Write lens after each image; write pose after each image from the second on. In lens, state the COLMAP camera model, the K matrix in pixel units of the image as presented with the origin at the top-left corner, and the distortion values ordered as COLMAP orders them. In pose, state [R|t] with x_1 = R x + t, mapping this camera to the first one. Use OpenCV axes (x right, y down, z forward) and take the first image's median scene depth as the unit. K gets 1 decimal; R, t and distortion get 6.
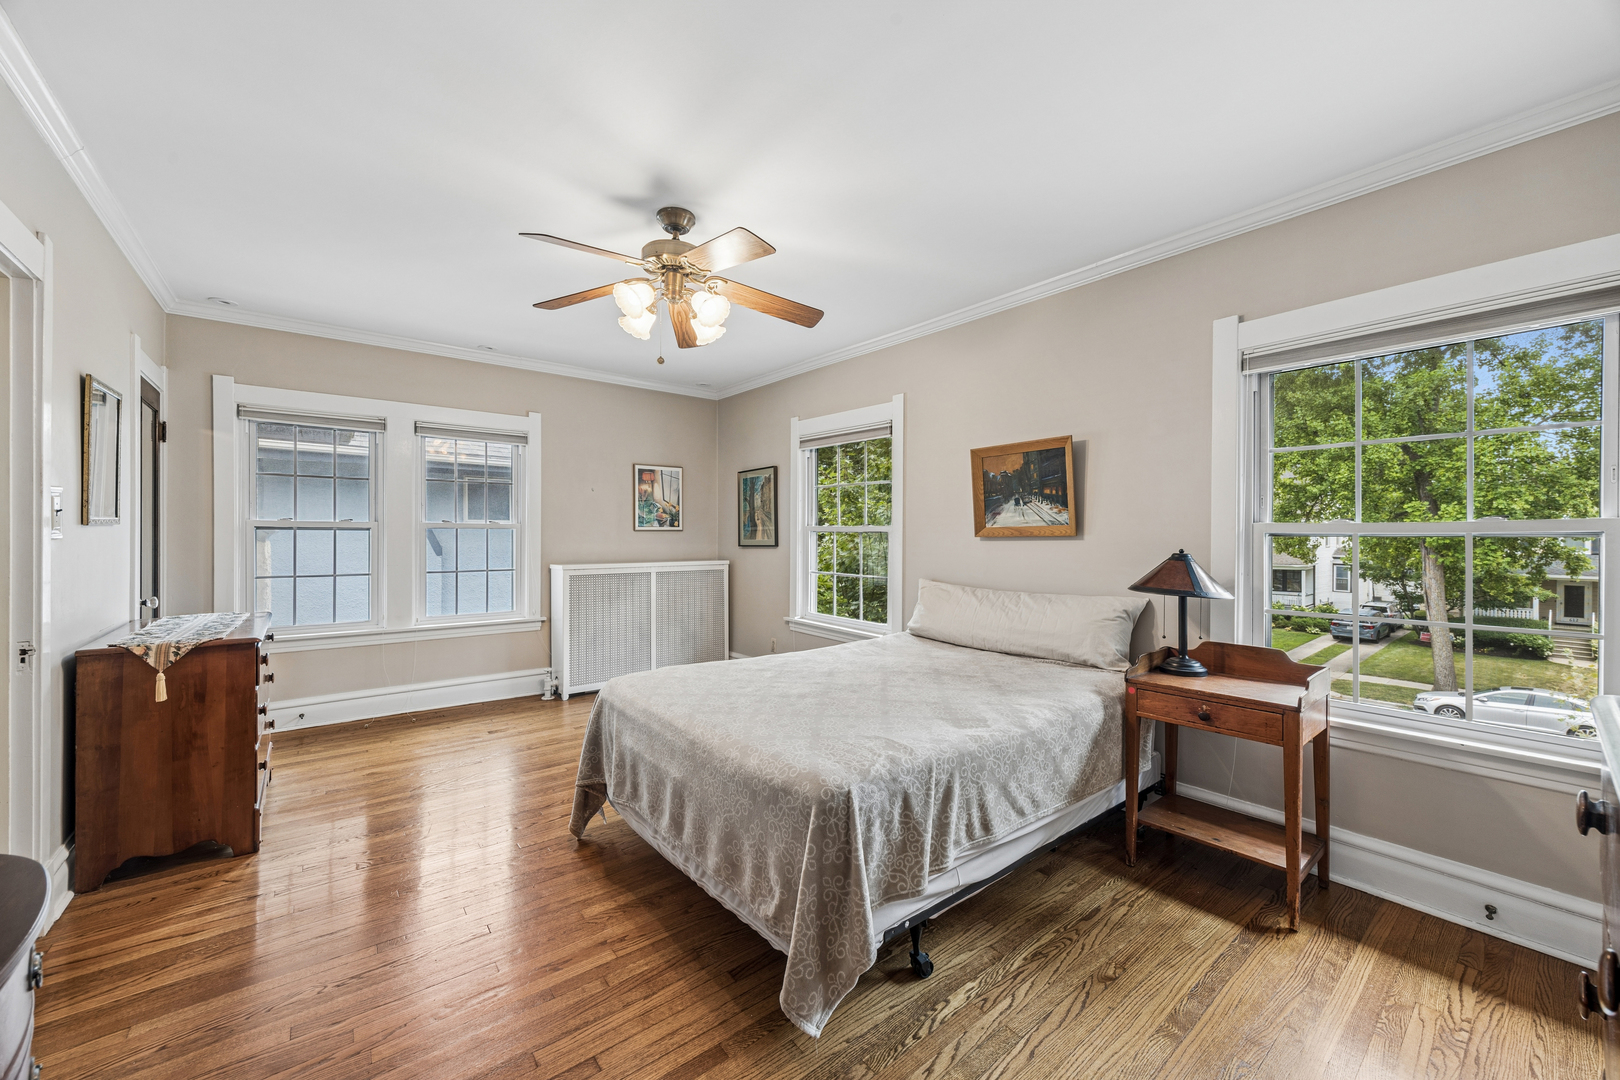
lens RADIAL K [[621.9, 0, 812.5], [0, 621.9, 543.6], [0, 0, 1]] dist [0.010904, 0.000074]
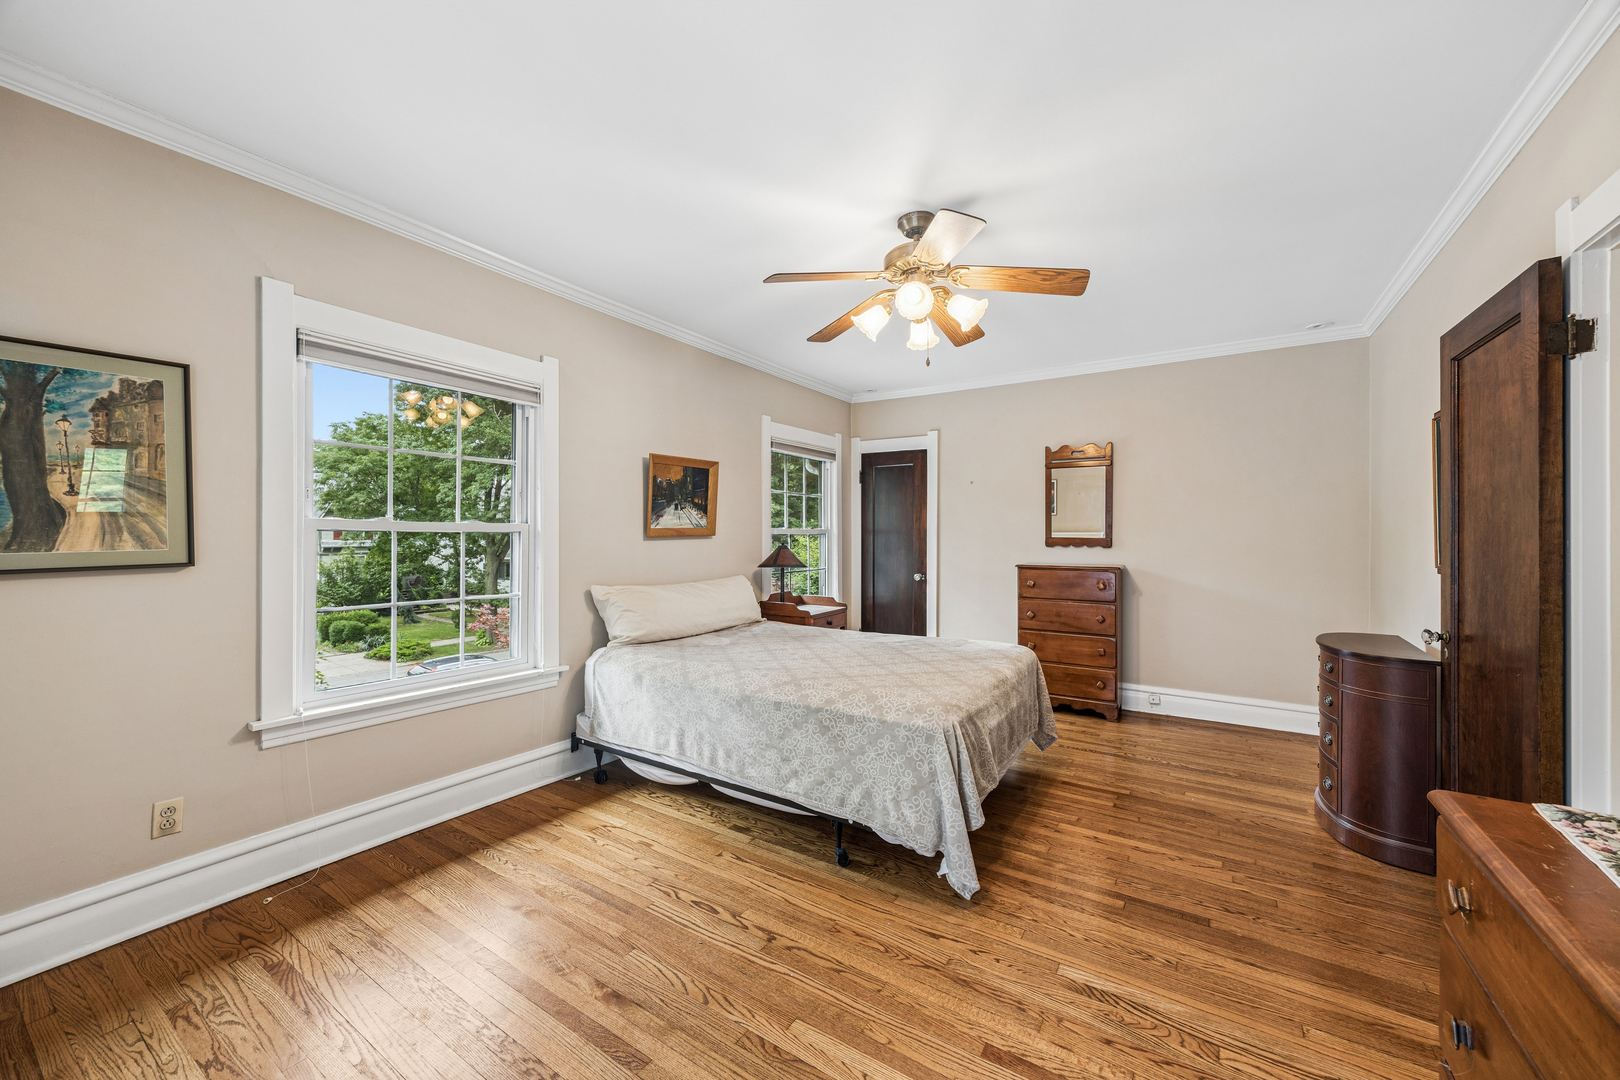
lens RADIAL K [[621.9, 0, 809.9], [0, 621.9, 528.0], [0, 0, 1]] dist [0.010904, 0.000074]
pose [[-0.303417, -0.005310, 0.952843, -0.866779], [-0.001628, 0.999986, 0.005055, -0.034103], [-0.952856, -0.000017, -0.303421, 1.125526]]
